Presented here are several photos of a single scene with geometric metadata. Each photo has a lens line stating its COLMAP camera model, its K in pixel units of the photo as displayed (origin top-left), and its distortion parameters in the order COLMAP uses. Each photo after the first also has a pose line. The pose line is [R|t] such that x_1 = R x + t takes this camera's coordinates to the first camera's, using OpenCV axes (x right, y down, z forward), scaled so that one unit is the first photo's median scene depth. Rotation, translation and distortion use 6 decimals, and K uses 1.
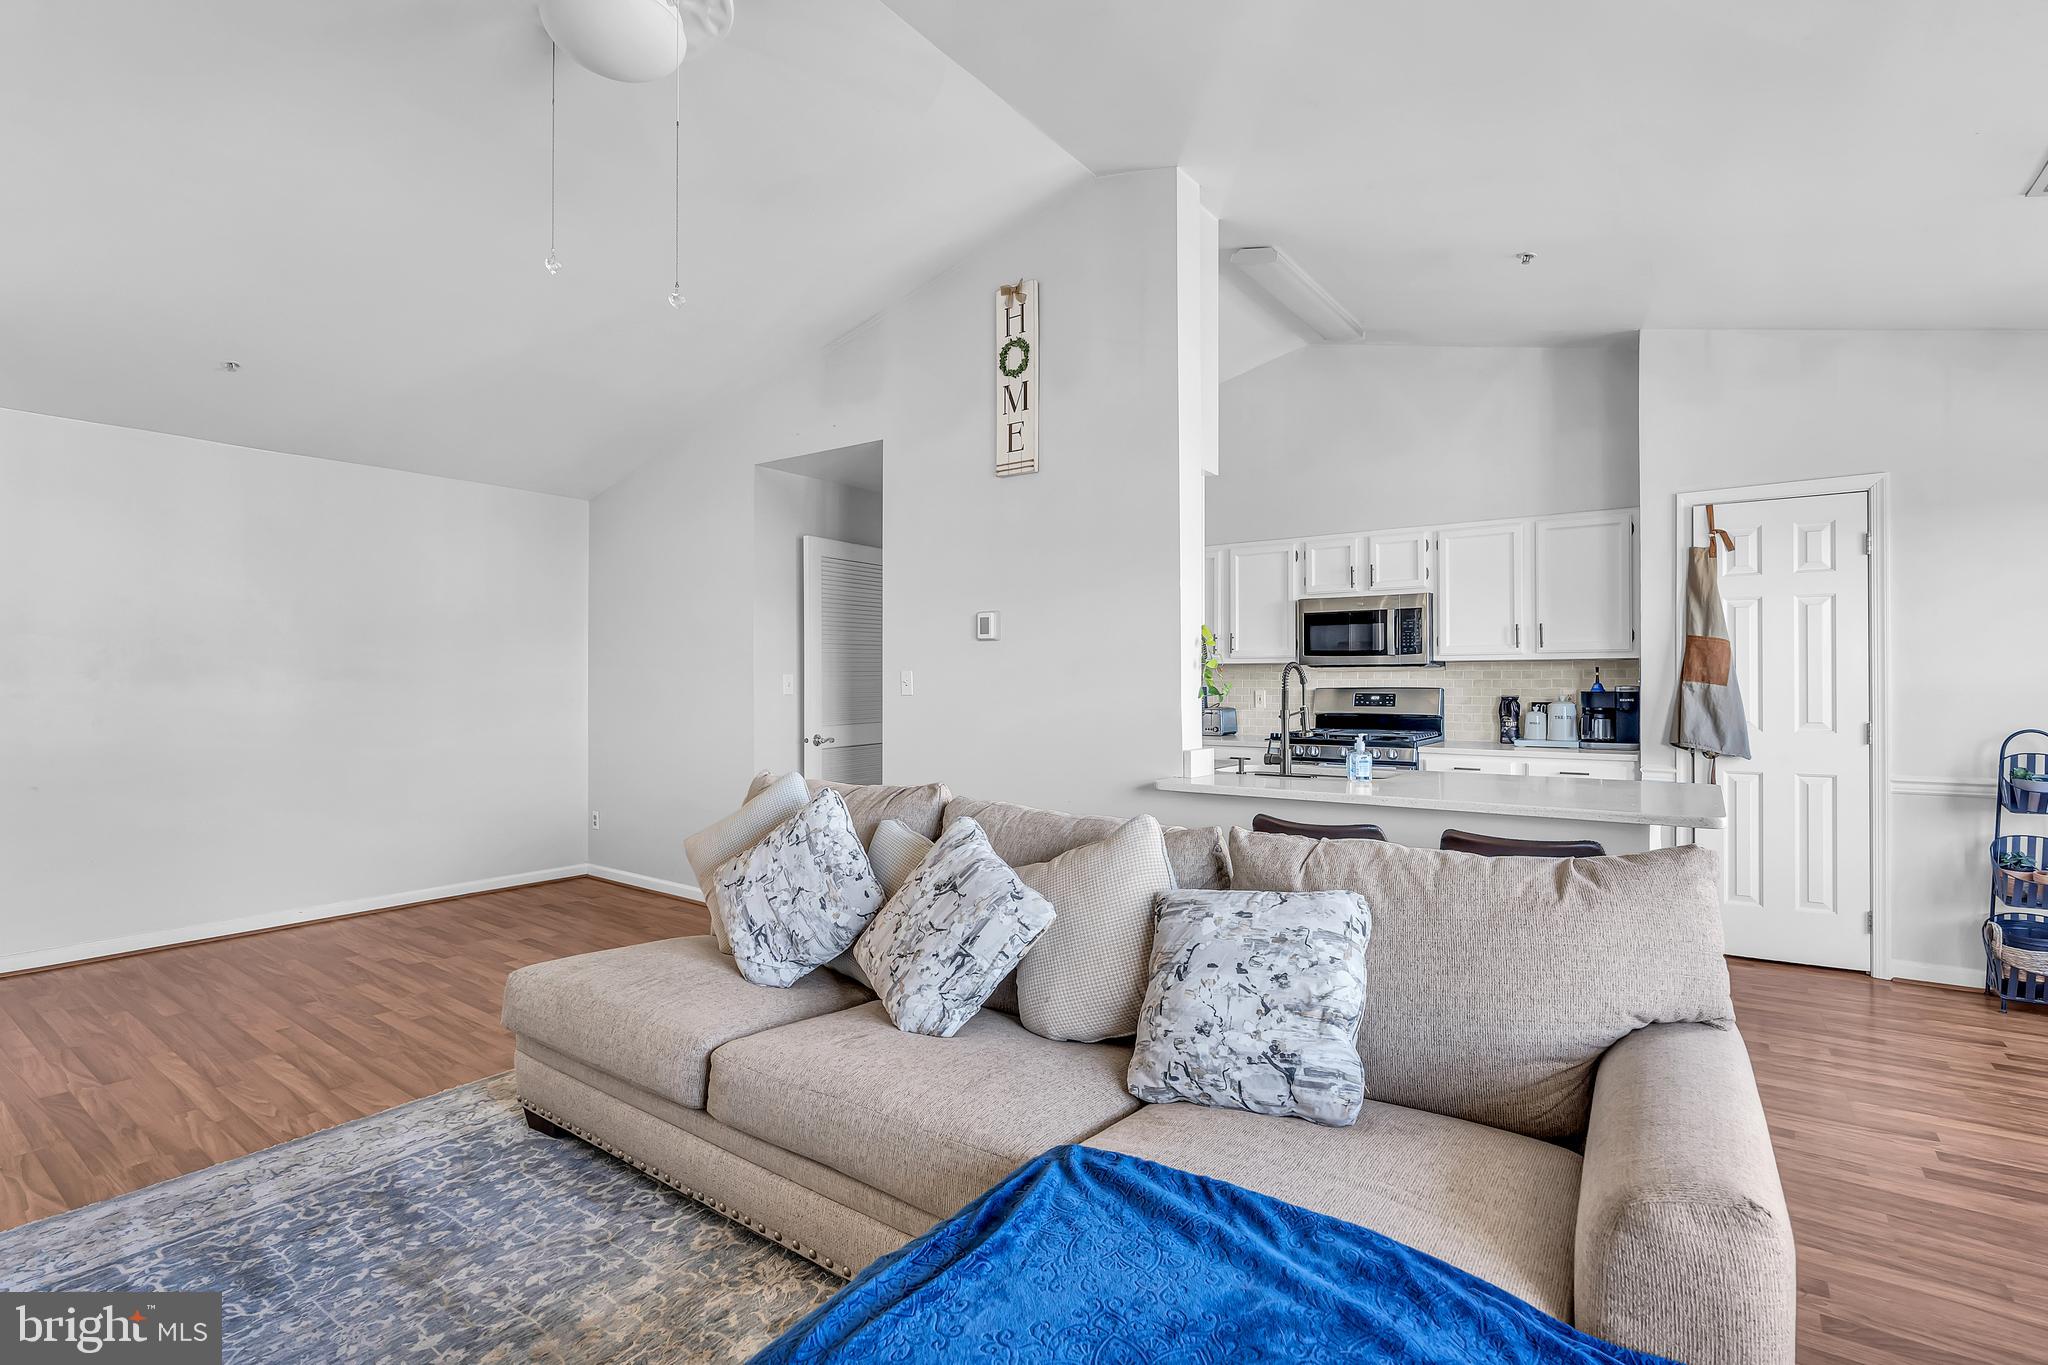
lens RADIAL K [[943.5, 0, 1031.8], [0, 943.5, 689.2], [0, 0, 1]] dist [-0.005298, 0.002841]
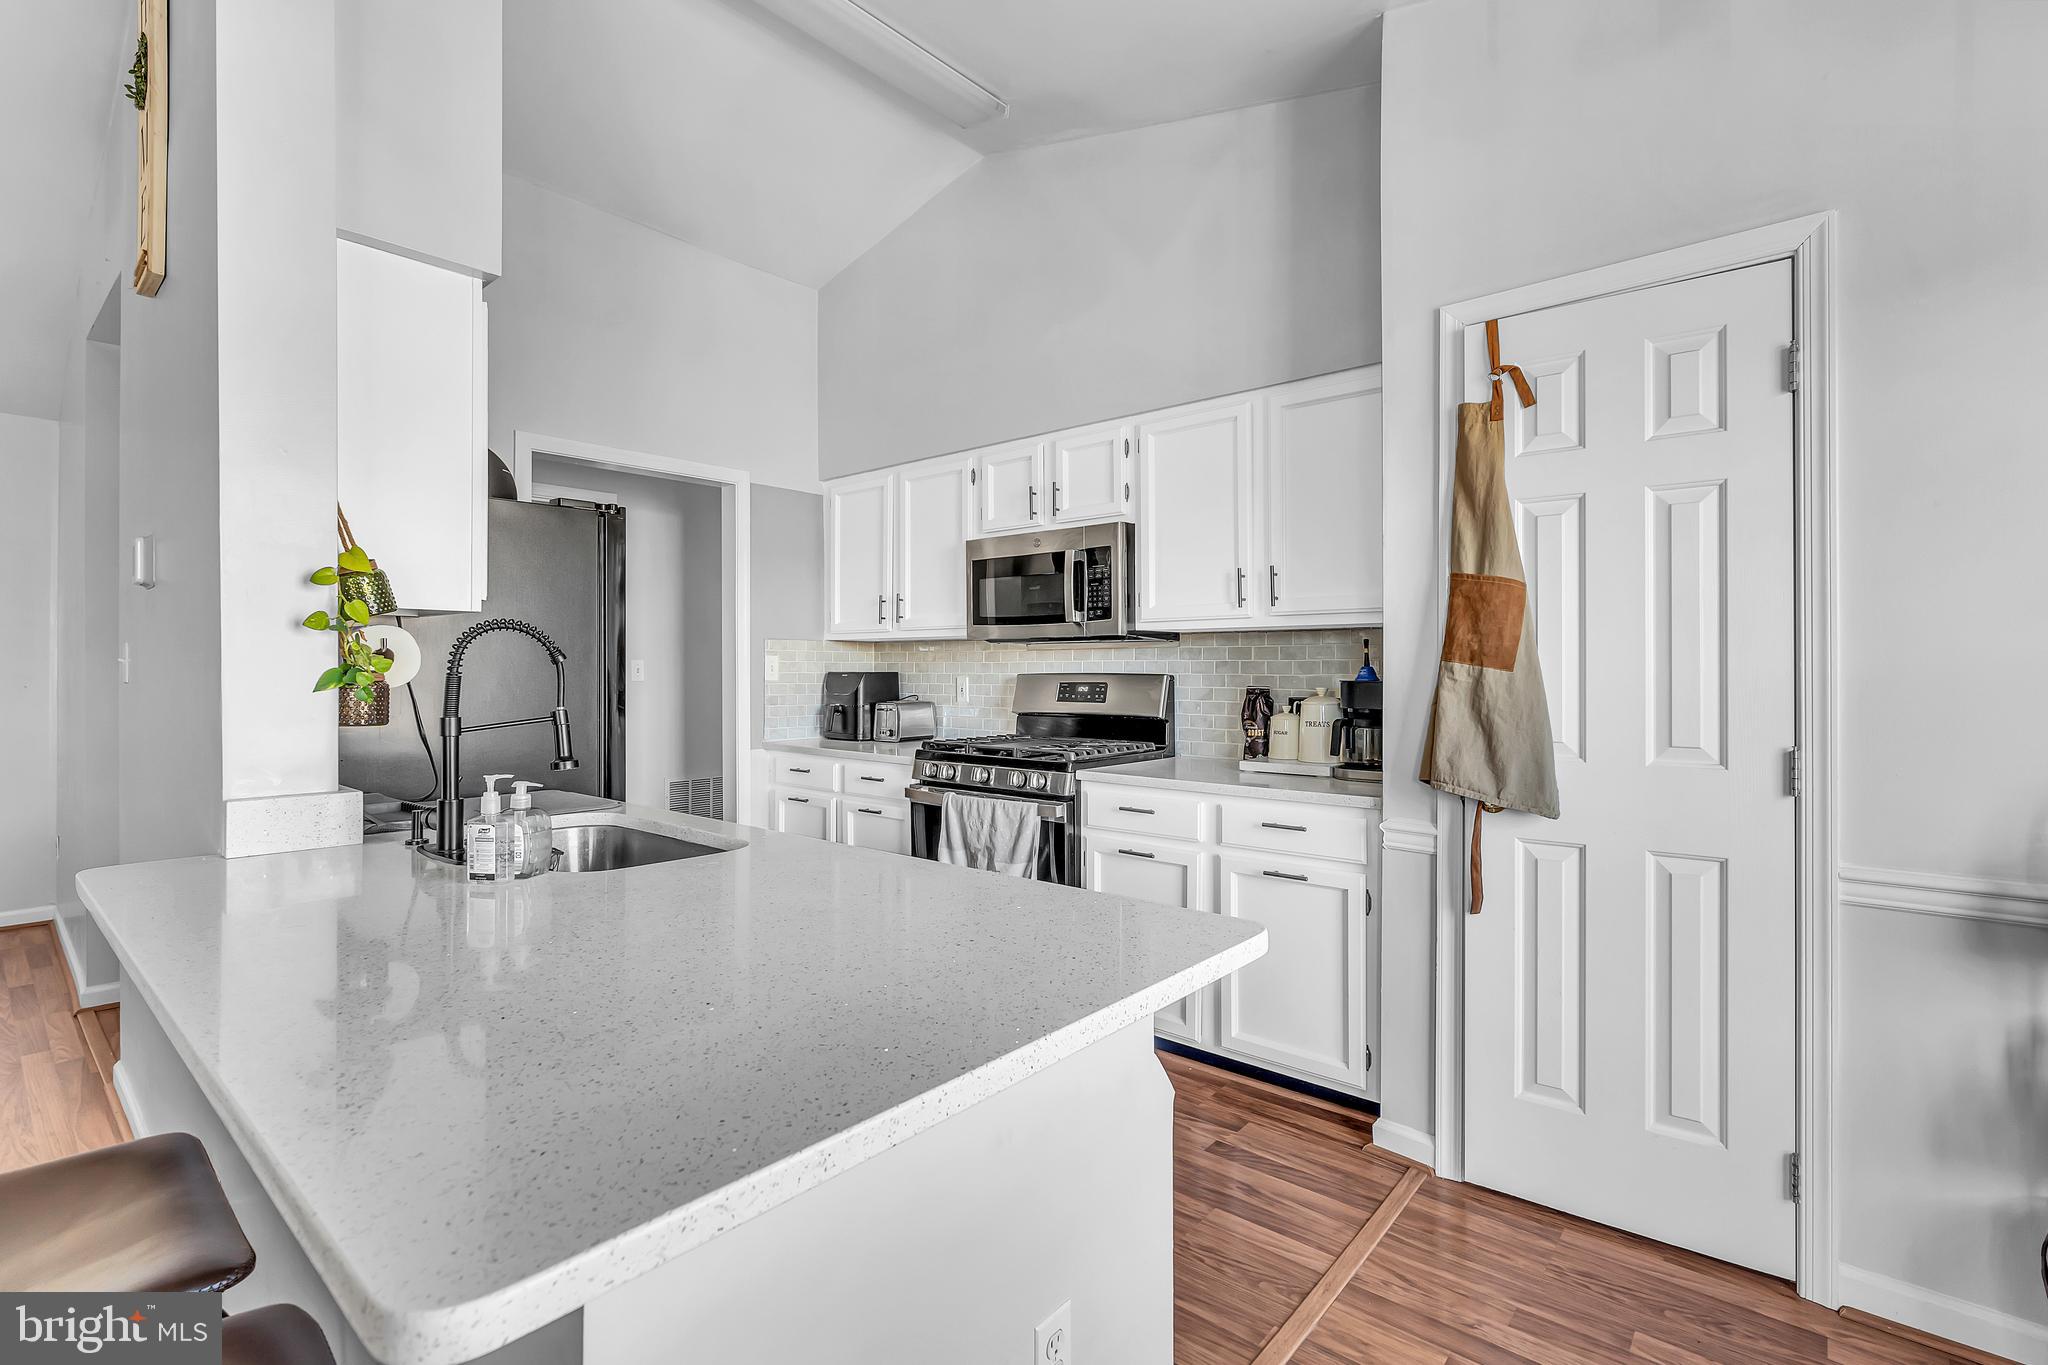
lens RADIAL K [[943.5, 0, 1012.1], [0, 943.5, 673.8], [0, 0, 1]] dist [-0.005298, 0.002841]
pose [[0.996056, 0.001436, -0.088716, 0.500895], [-0.001441, 0.999999, 0.000008, -0.001622], [0.088716, 0.000120, 0.996057, 0.459690]]
